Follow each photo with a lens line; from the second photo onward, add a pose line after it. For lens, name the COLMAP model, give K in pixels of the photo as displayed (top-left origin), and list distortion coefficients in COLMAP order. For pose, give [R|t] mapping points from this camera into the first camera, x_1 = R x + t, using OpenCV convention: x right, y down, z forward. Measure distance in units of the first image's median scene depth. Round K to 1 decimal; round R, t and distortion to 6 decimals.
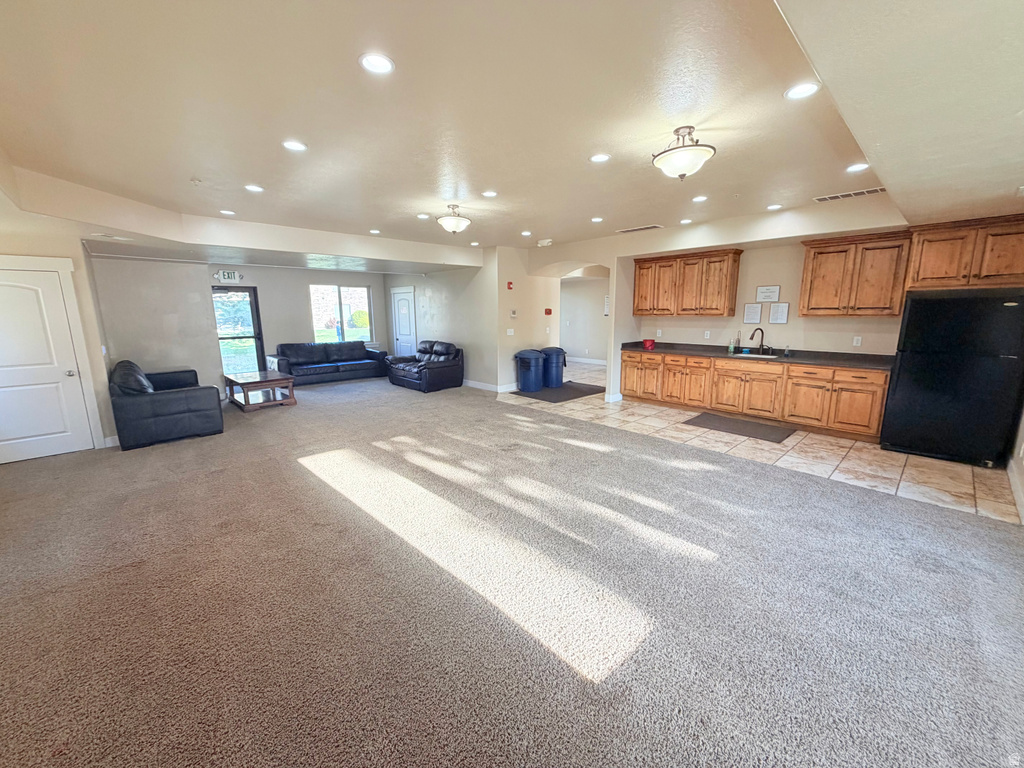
lens RADIAL K [[404.7, 0, 508.4], [0, 404.7, 386.4], [0, 0, 1]] dist [-0.000657, -0.000068]
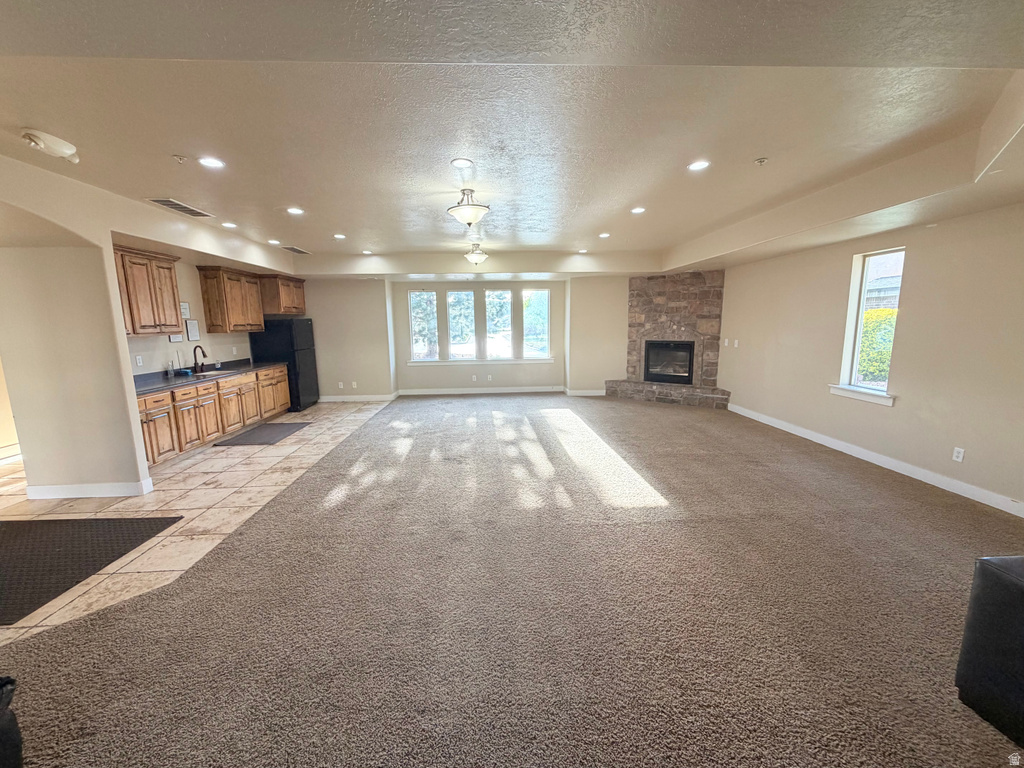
lens RADIAL K [[404.7, 0, 508.7], [0, 404.7, 383.9], [0, 0, 1]] dist [-0.000657, -0.000068]
pose [[-0.770430, -0.078591, 0.632662, -0.587723], [0.136854, 0.948851, 0.284523, -0.238730], [-0.622663, 0.305788, -0.720267, 1.306328]]
